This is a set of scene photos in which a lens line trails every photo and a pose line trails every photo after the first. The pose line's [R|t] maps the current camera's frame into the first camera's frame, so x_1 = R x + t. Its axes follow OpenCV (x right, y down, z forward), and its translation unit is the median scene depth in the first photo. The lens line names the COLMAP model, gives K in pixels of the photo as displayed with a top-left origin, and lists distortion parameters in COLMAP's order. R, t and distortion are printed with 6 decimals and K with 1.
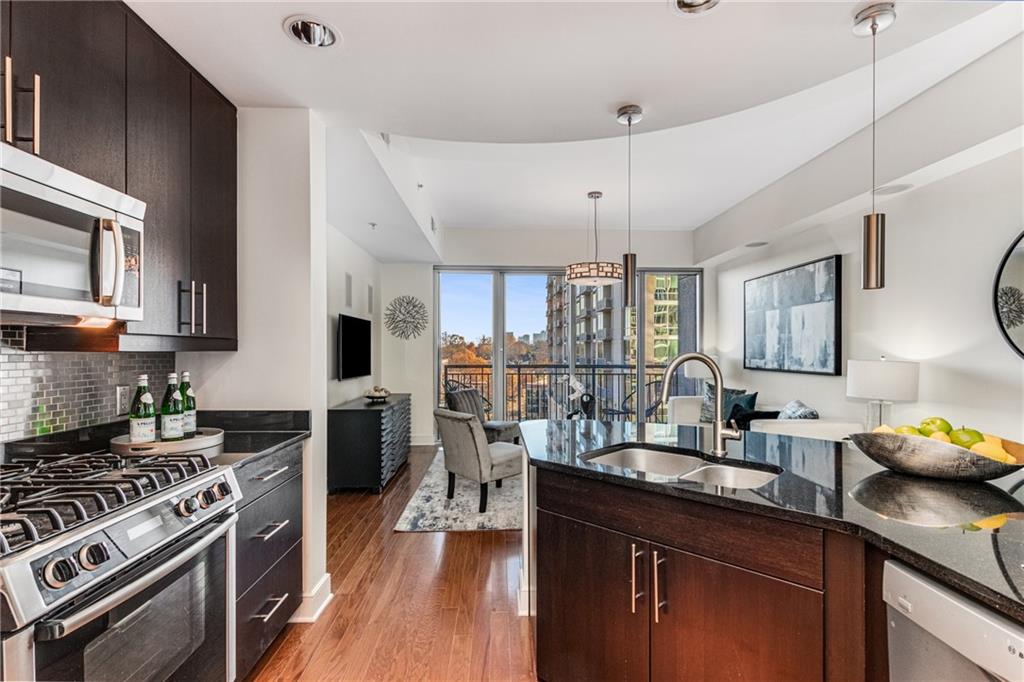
lens RADIAL K [[483.2, 0, 515.3], [0, 483.2, 349.2], [0, 0, 1]] dist [0.001570, 0.000169]
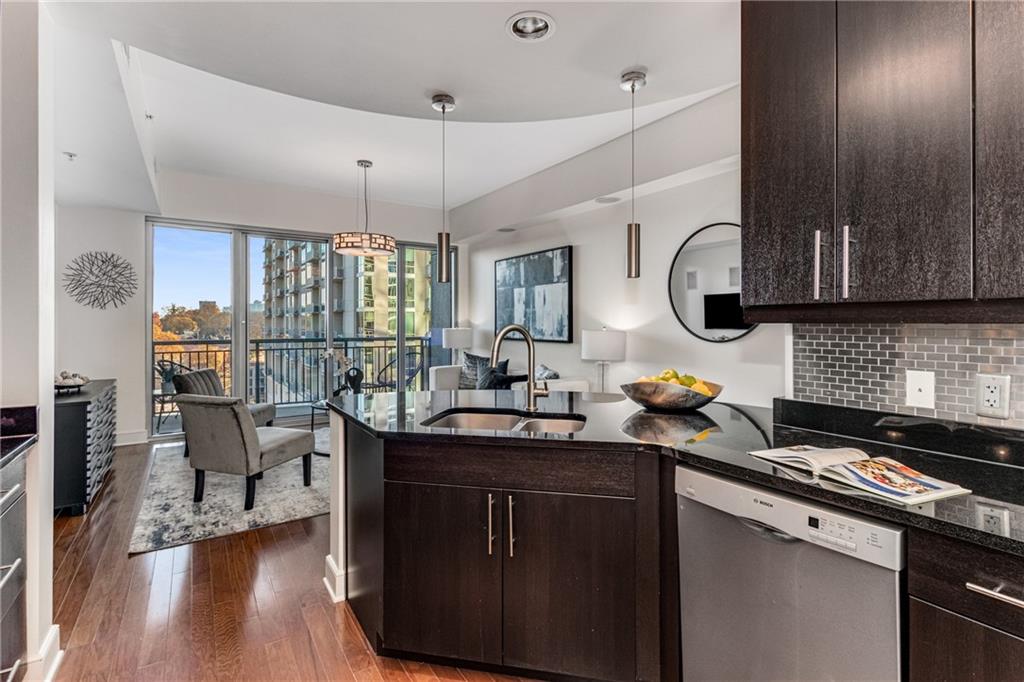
lens RADIAL K [[490.9, 0, 517.0], [0, 490.9, 319.6], [0, 0, 1]] dist [0.004135, -0.000281]
pose [[0.855169, 0.001625, 0.518348, -0.099492], [0.000314, 0.999993, -0.003653, -0.000413], [-0.518350, 0.003287, 0.855162, -0.006737]]
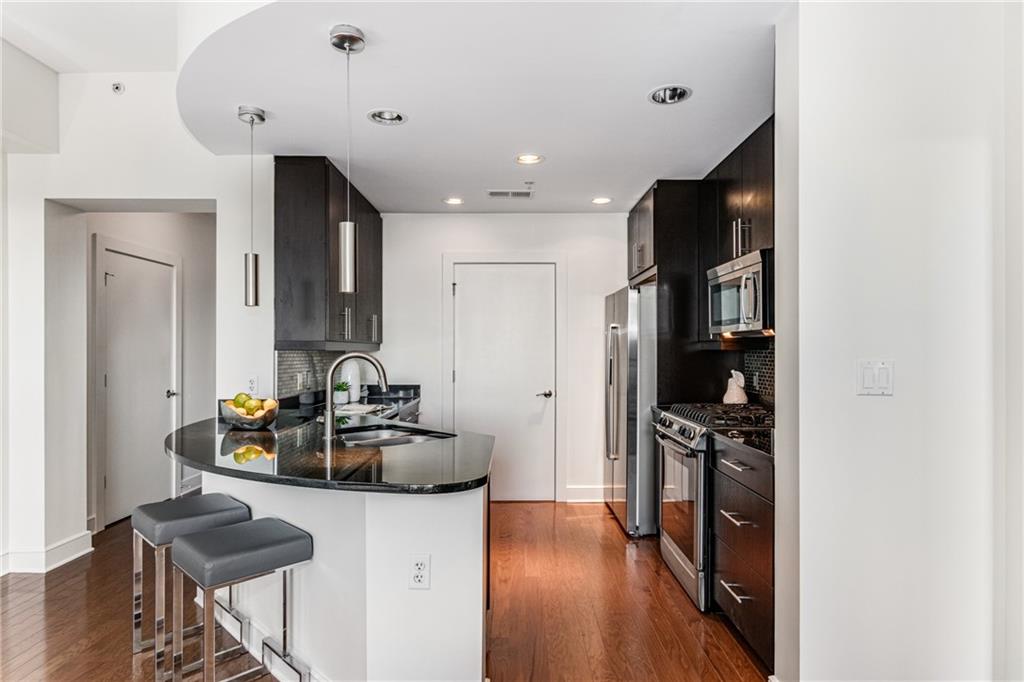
lens RADIAL K [[577.2, 0, 516.6], [0, 577.2, 345.2], [0, 0, 1]] dist [0.005966, 0.001516]
pose [[-0.999524, 0.001496, 0.030822, -0.028239], [0.001209, 0.999956, -0.009323, 0.002272], [-0.030835, -0.009282, -0.999481, 1.000471]]
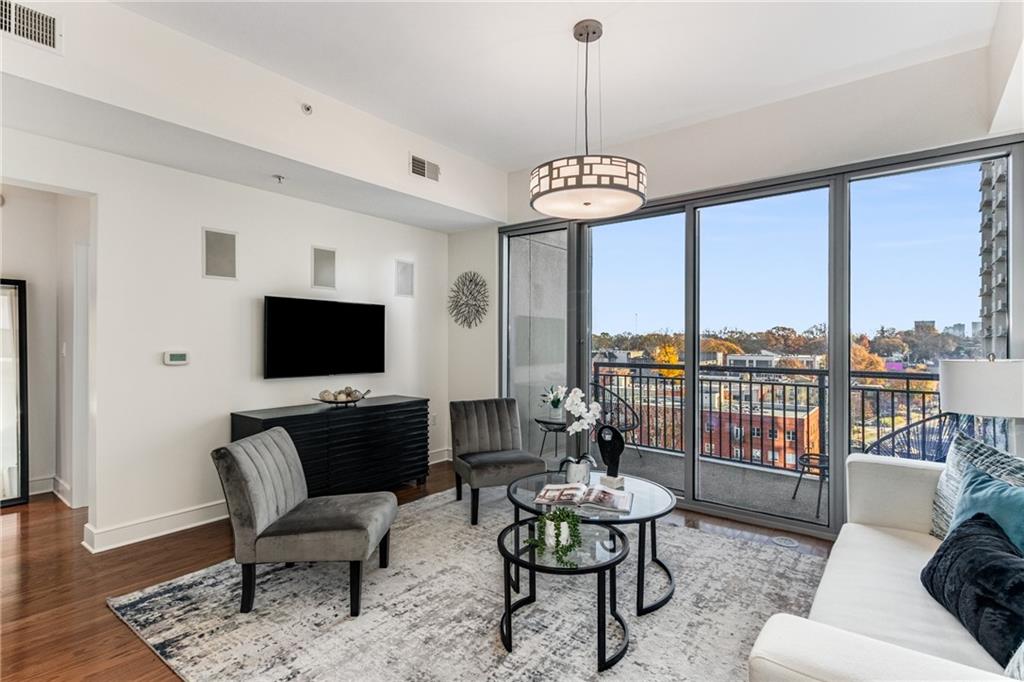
lens RADIAL K [[496.3, 0, 515.3], [0, 496.3, 340.3], [0, 0, 1]] dist [0.005701, 0.000350]
pose [[0.761465, -0.000399, -0.648206, 0.509919], [-0.002955, 0.999987, -0.004086, 0.003394], [0.648200, 0.005027, 0.761454, 0.649468]]
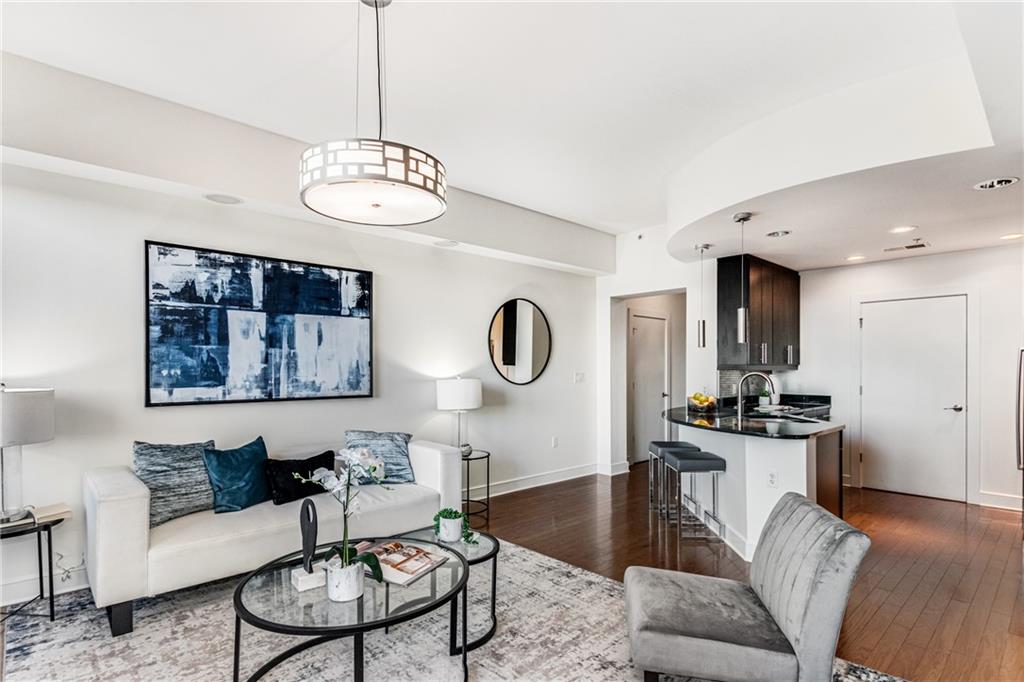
lens RADIAL K [[506.7, 0, 509.3], [0, 506.7, 369.8], [0, 0, 1]] dist [0.008446, 0.000199]
pose [[-0.647105, -0.002863, 0.762395, -0.271886], [-0.000429, 0.999994, 0.003391, -0.003337], [-0.762401, 0.001868, -0.647103, 1.379242]]
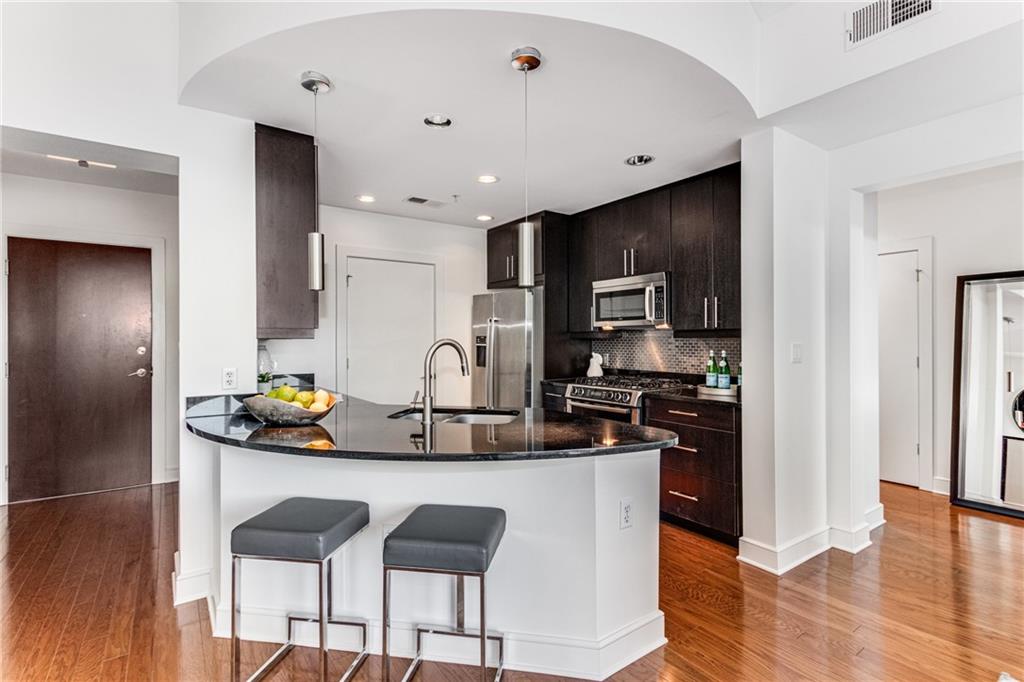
lens RADIAL K [[481.2, 0, 512.0], [0, 481.2, 341.0], [0, 0, 1]] dist [0.001056, -0.020395]
pose [[-0.836602, 0.004301, -0.547795, 0.379916], [0.002957, 0.999990, 0.003335, 0.003034], [0.547803, 0.001170, -0.836606, 0.891150]]
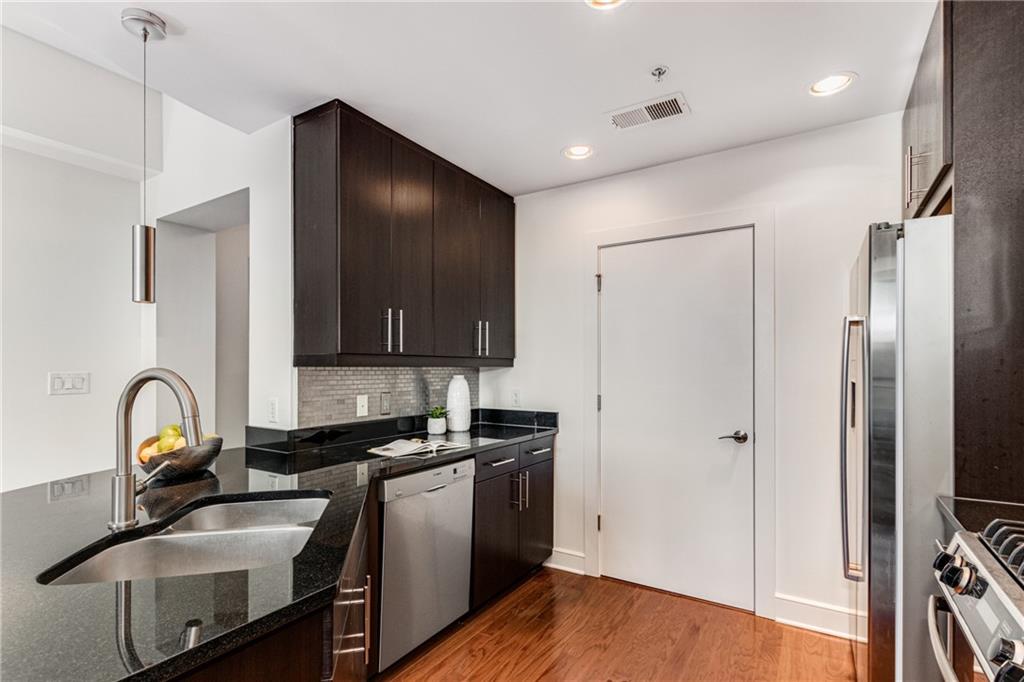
lens RADIAL K [[493.2, 0, 512.7], [0, 493.2, 369.7], [0, 0, 1]] dist [0.003360, -0.000045]
pose [[-0.831240, -0.000609, 0.555913, -0.155878], [0.000692, 0.999997, 0.002130, 0.003327], [-0.555913, 0.002155, -0.831238, 0.536325]]
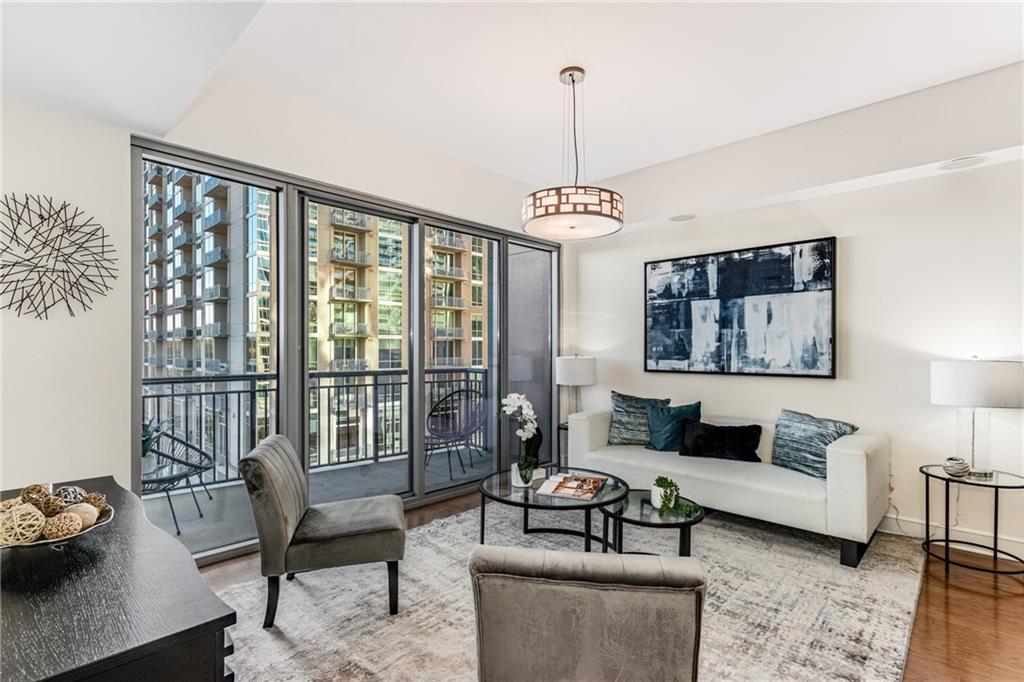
lens RADIAL K [[492.1, 0, 511.8], [0, 492.1, 350.1], [0, 0, 1]] dist [0.008526, 0.000061]
pose [[0.724981, -0.001147, 0.688768, -0.330415], [-0.001141, 0.999995, 0.002867, 0.002515], [-0.688768, -0.002865, 0.724976, 0.726290]]
